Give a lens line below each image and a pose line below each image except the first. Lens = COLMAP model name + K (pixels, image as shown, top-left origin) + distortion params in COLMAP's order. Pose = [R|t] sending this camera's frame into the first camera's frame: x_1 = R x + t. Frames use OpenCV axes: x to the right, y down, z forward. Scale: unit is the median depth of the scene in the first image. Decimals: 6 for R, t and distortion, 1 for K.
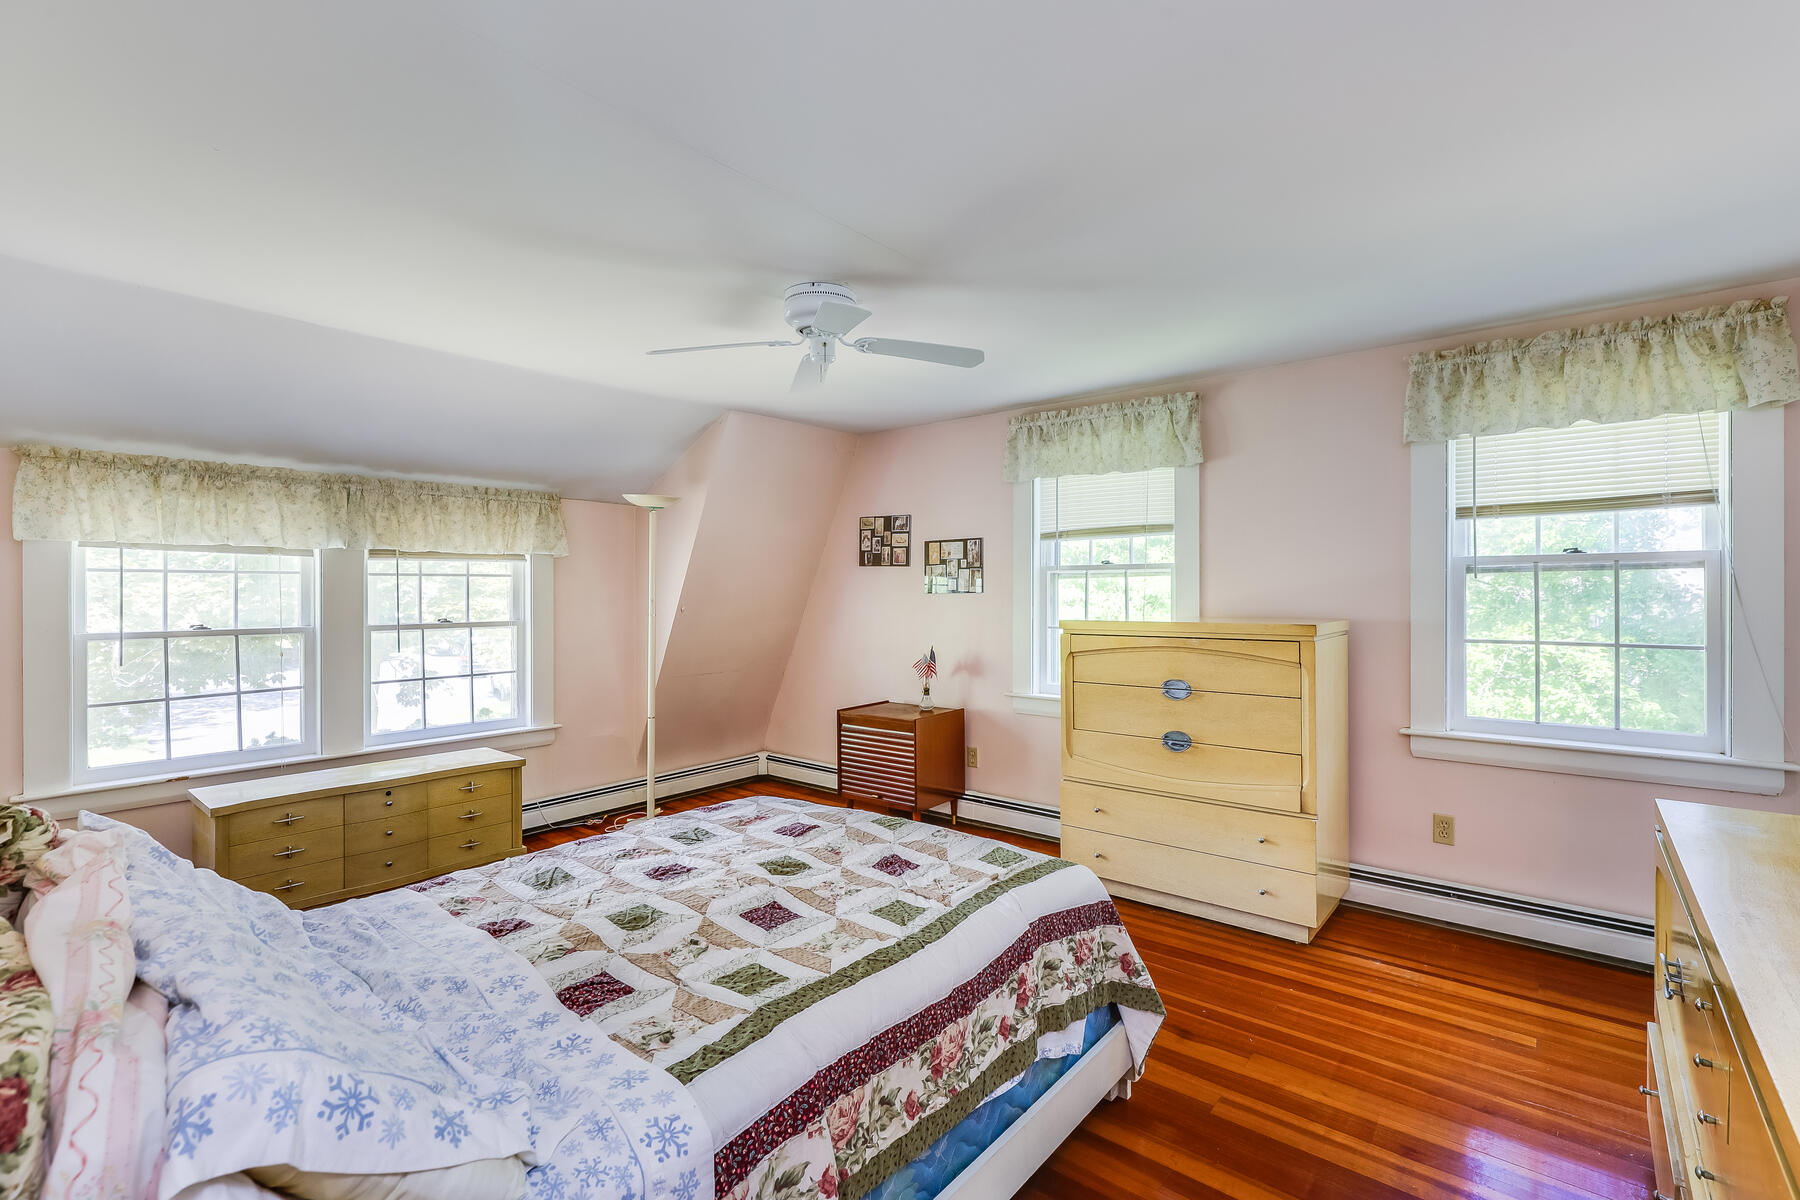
lens RADIAL K [[817.9, 0, 938.7], [0, 817.9, 585.3], [0, 0, 1]] dist [-0.002828, 0.001147]
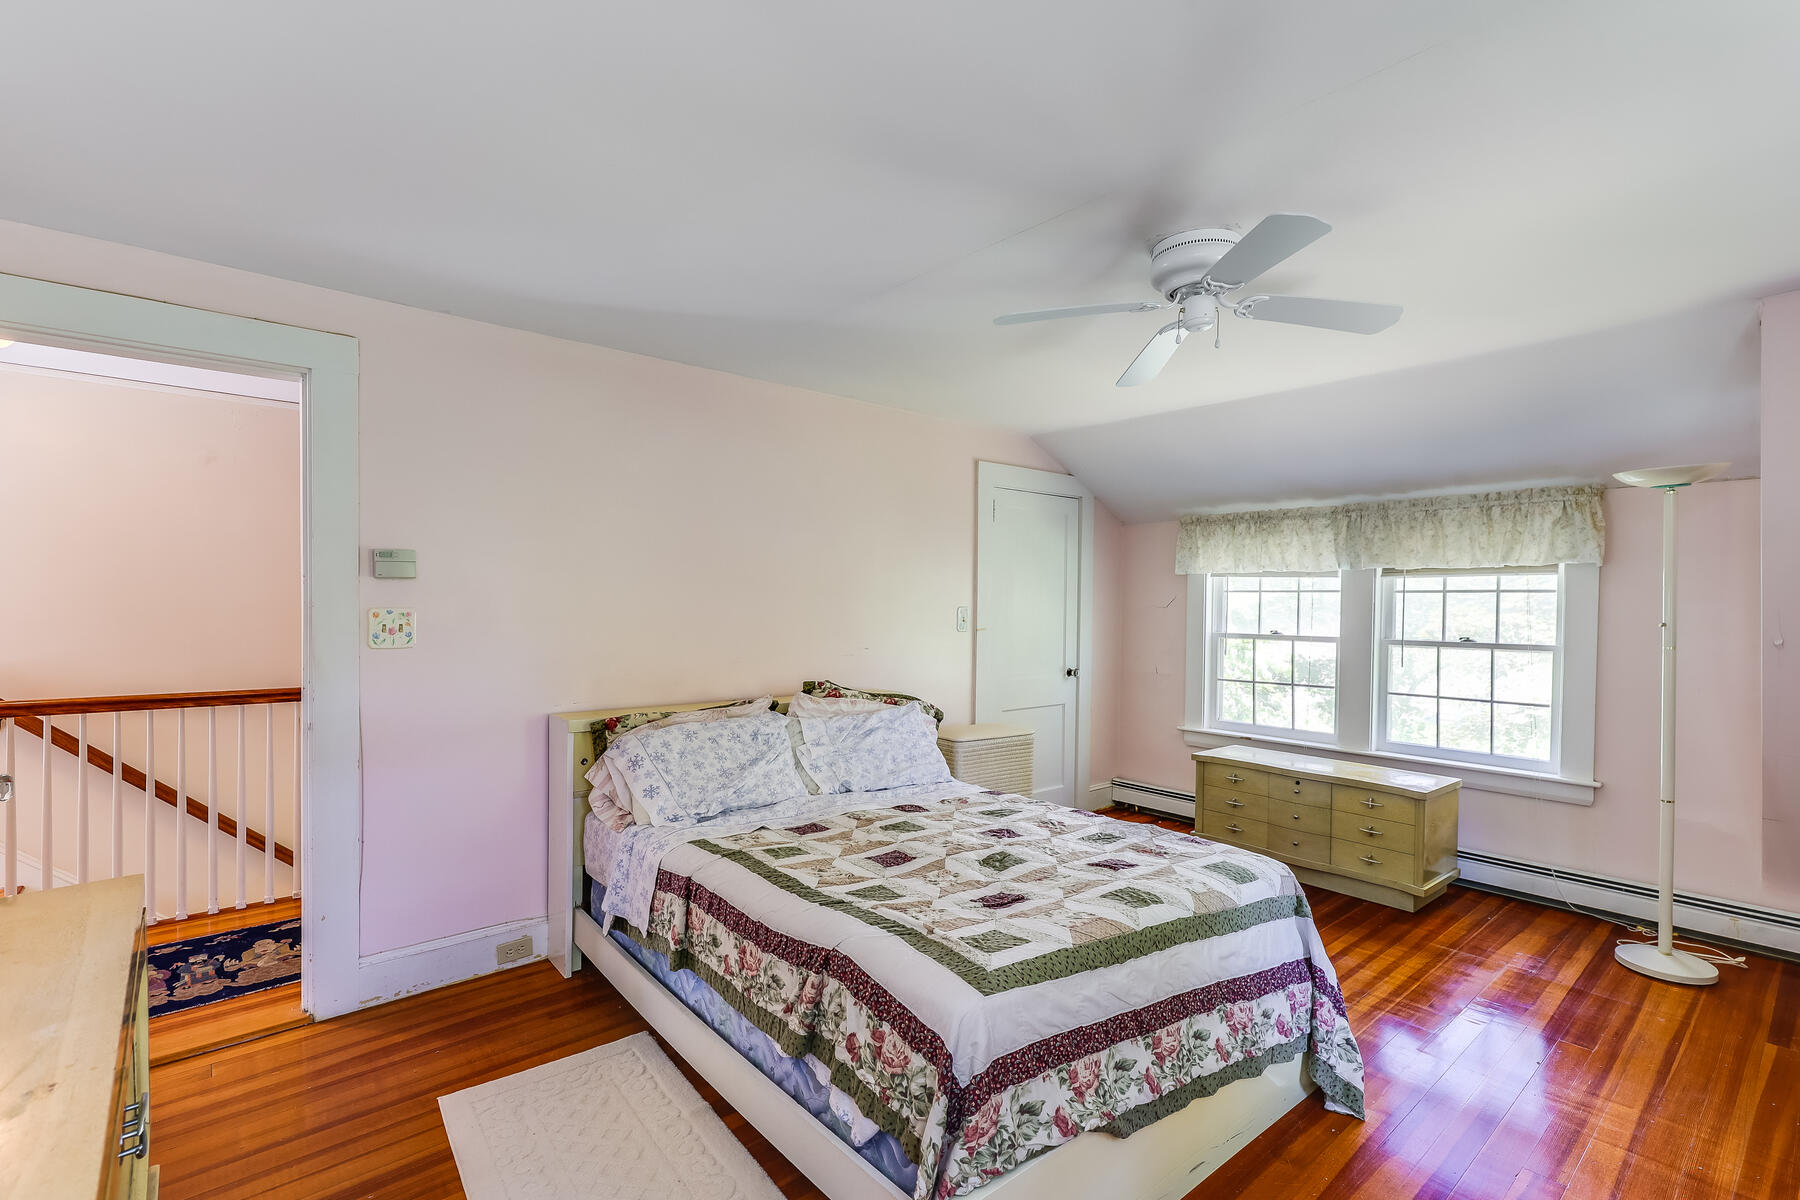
lens RADIAL K [[817.9, 0, 900.3], [0, 817.9, 609.5], [0, 0, 1]] dist [-0.002828, 0.001147]
pose [[-0.200276, 0.010637, -0.979682, 0.556832], [-0.003759, 0.999925, 0.011625, -0.000539], [0.979732, 0.006010, -0.200221, 0.676753]]
